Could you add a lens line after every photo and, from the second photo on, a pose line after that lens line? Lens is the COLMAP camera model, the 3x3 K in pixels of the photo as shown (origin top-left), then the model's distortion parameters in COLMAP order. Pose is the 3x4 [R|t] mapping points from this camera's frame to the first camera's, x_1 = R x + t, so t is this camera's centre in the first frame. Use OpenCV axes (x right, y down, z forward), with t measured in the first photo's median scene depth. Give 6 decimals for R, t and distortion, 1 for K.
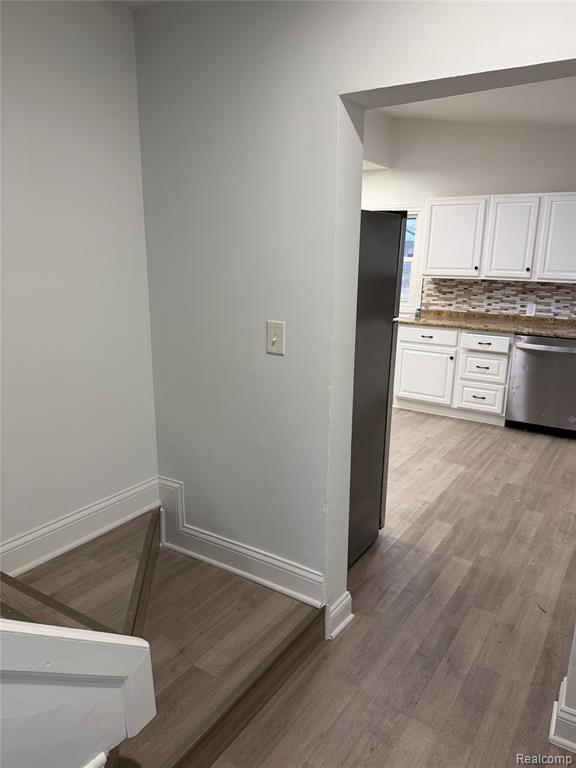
lens RADIAL K [[534.0, 0, 285.3], [0, 534.0, 385.0], [0, 0, 1]] dist [0.136493, -0.236463]
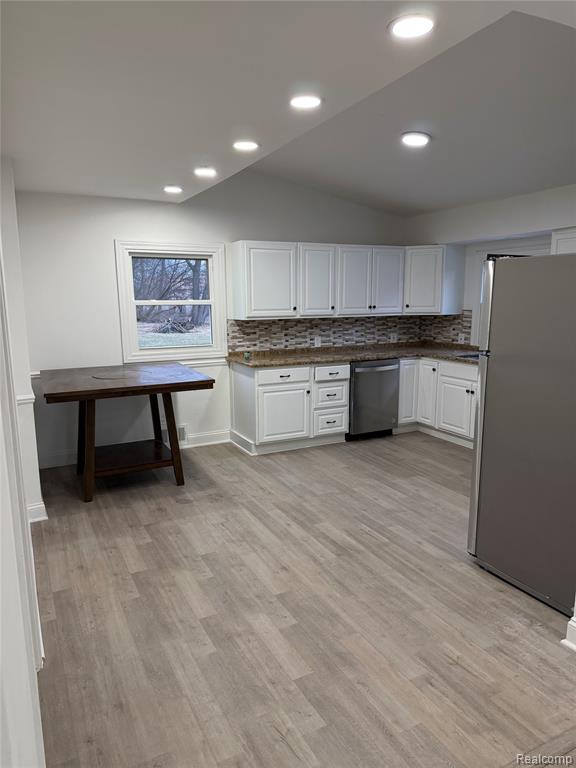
lens RADIAL K [[534.0, 0, 285.3], [0, 534.0, 385.0], [0, 0, 1]] dist [0.136493, -0.236463]
pose [[0.490693, -0.162803, 0.855988, -0.583364], [0.223913, 0.972959, 0.056692, -0.127452], [-0.842071, 0.163849, 0.513878, 0.476733]]
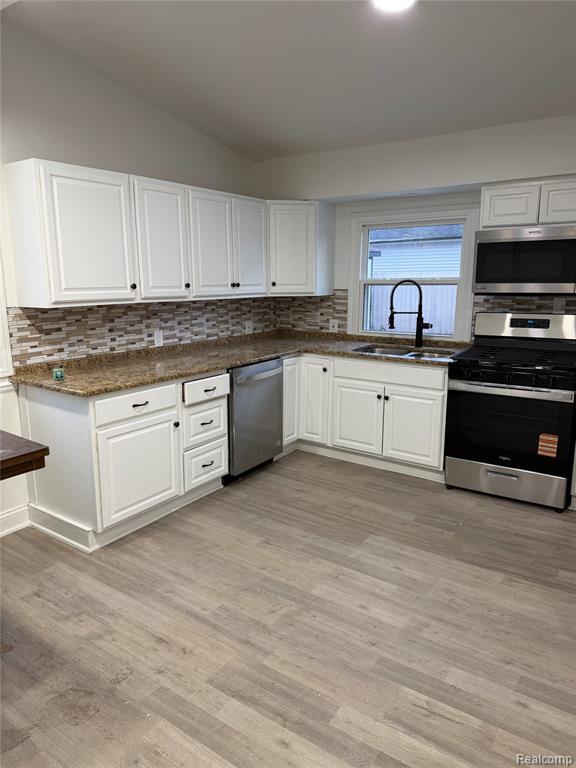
lens RADIAL K [[534.0, 0, 285.3], [0, 534.0, 385.0], [0, 0, 1]] dist [0.136493, -0.236463]
pose [[0.018143, -0.220600, 0.975196, -0.293863], [0.240152, 0.947765, 0.209927, -0.190458], [-0.970566, 0.230386, 0.070173, 0.783468]]
